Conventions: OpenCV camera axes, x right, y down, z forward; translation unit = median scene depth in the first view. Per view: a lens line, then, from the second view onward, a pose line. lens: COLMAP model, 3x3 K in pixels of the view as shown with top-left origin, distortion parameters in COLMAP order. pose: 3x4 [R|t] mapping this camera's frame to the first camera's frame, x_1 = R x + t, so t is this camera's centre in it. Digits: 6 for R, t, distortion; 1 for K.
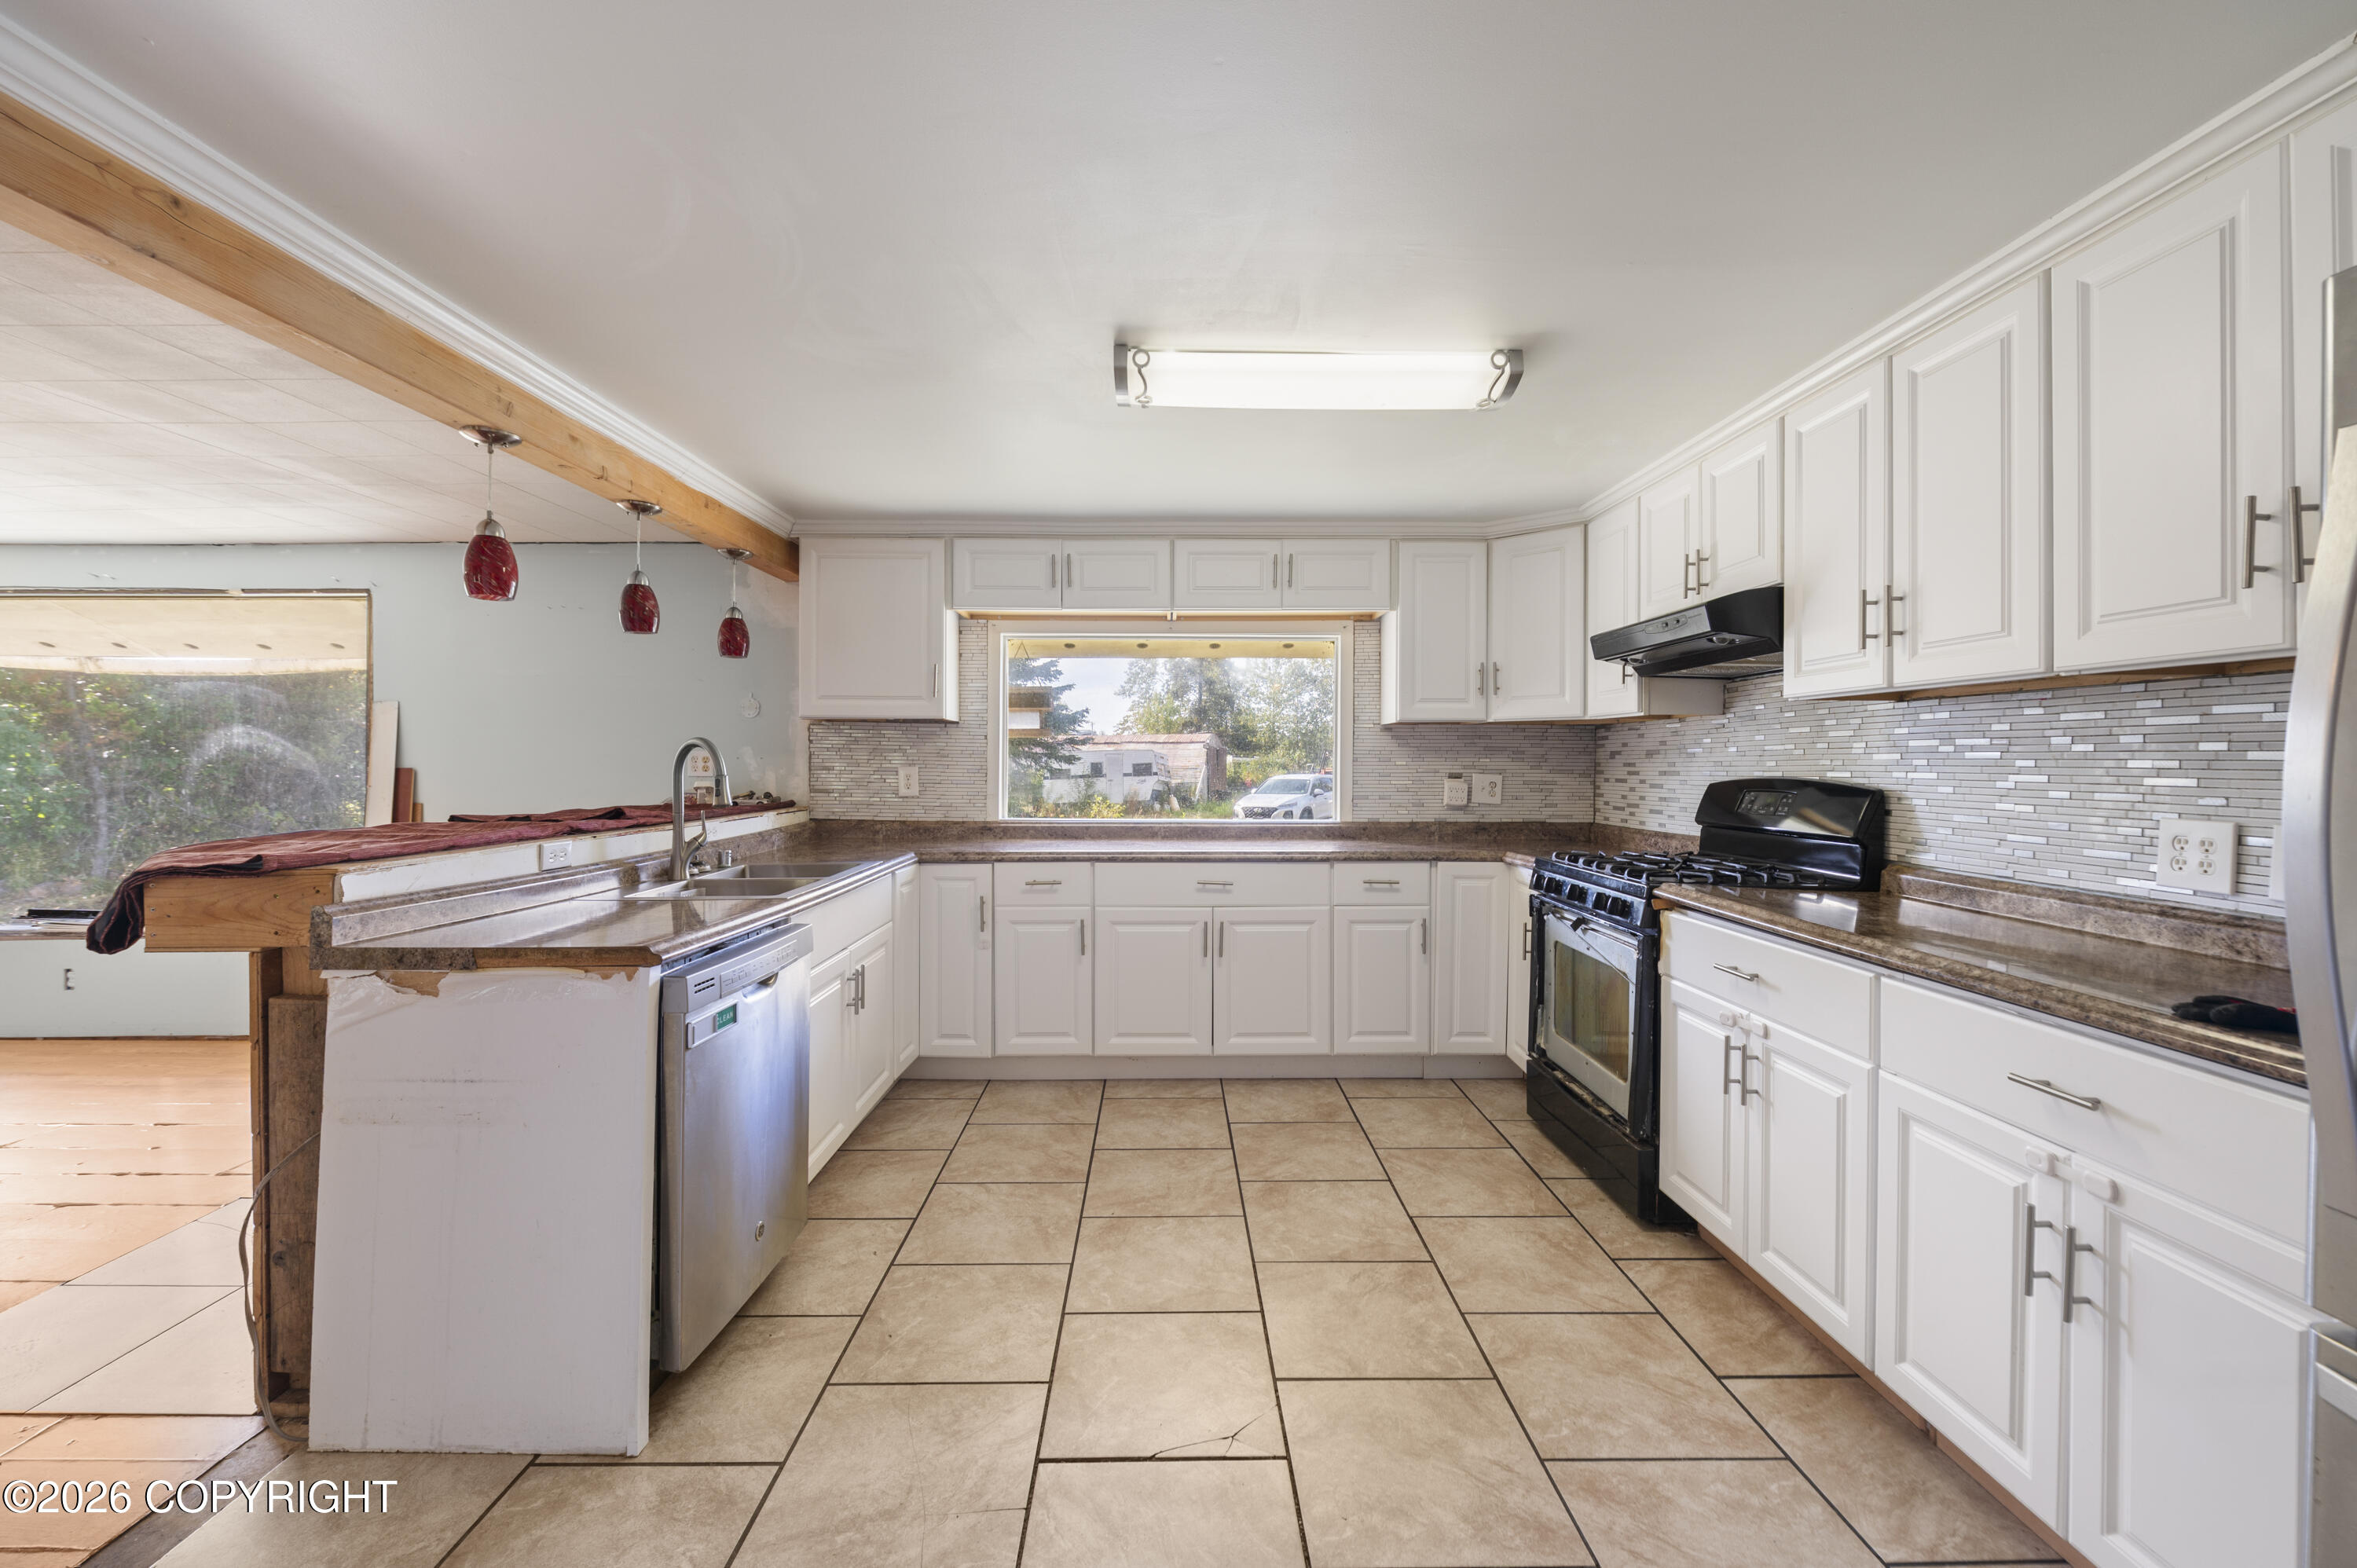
lens RADIAL K [[936.5, 0, 1163.4], [0, 936.5, 771.1], [0, 0, 1]] dist [-0.008967, -0.000486]
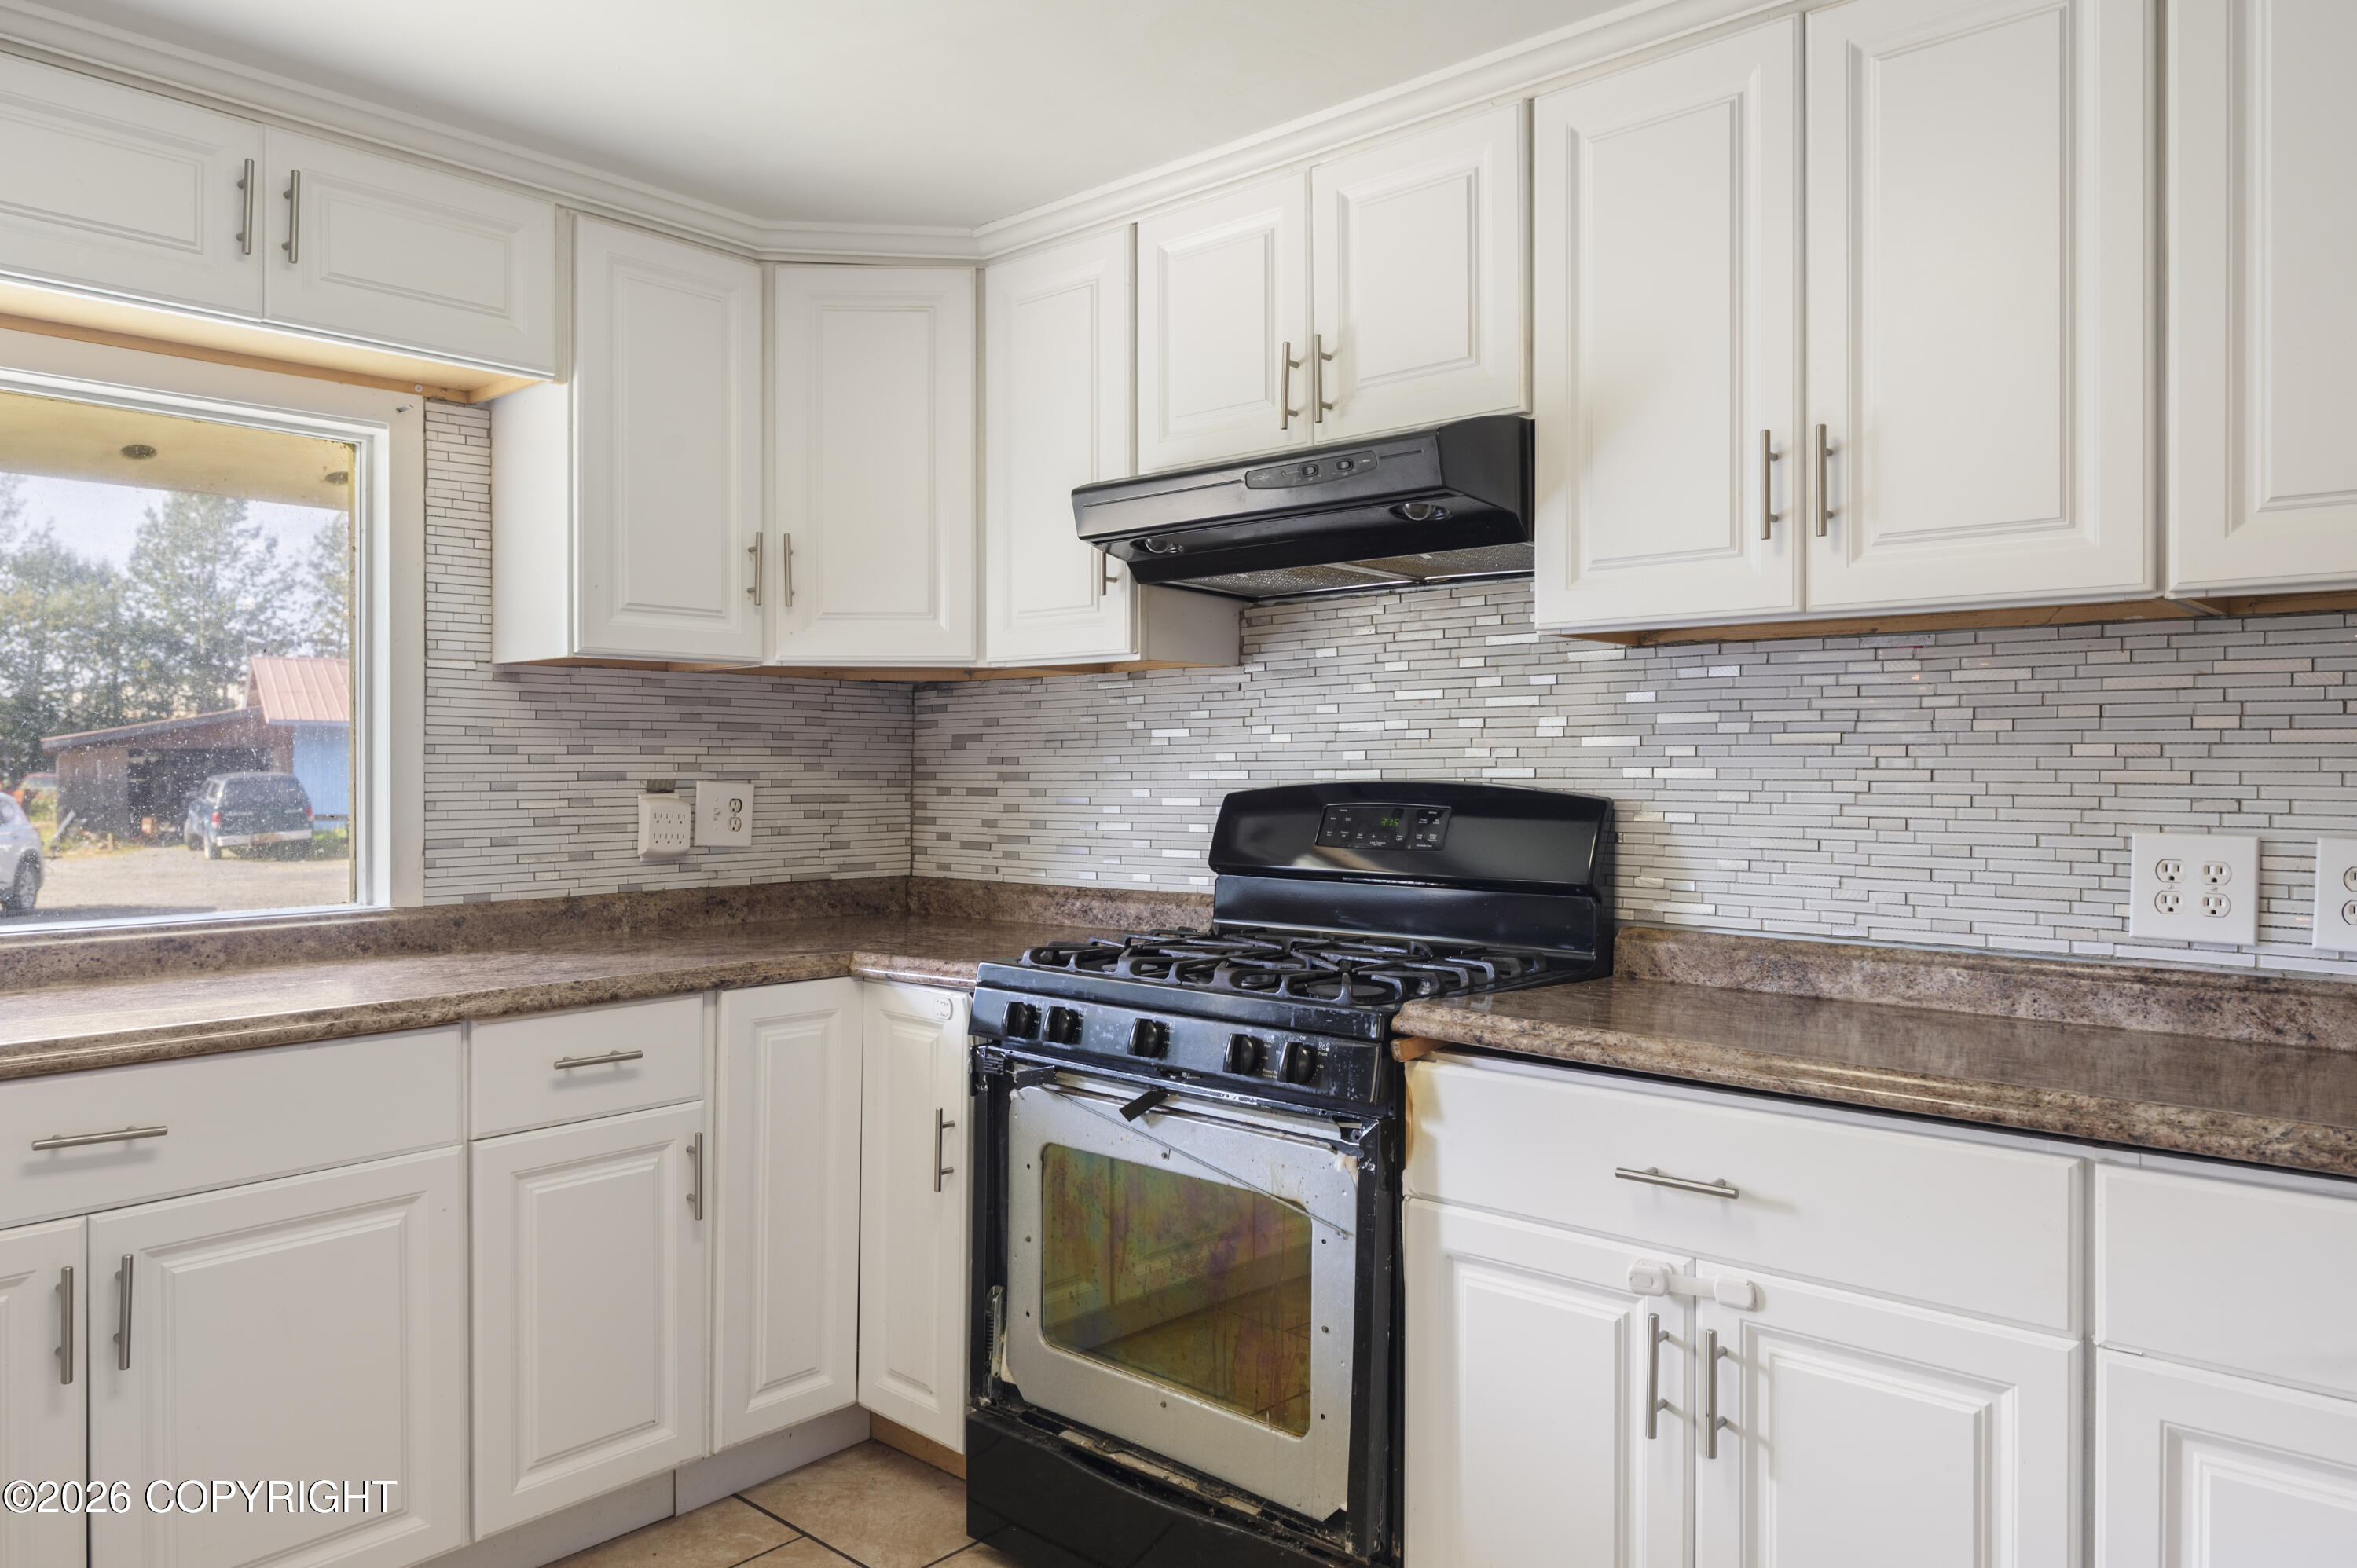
lens RADIAL K [[1576.2, 0, 1175.1], [0, 1576.2, 772.6], [0, 0, 1]] dist [-0.000994, -0.001054]
pose [[0.667129, -0.007292, 0.744907, -0.111655], [0.010095, 0.999949, 0.000748, 0.000332], [-0.744874, 0.007021, 0.667168, 0.439898]]
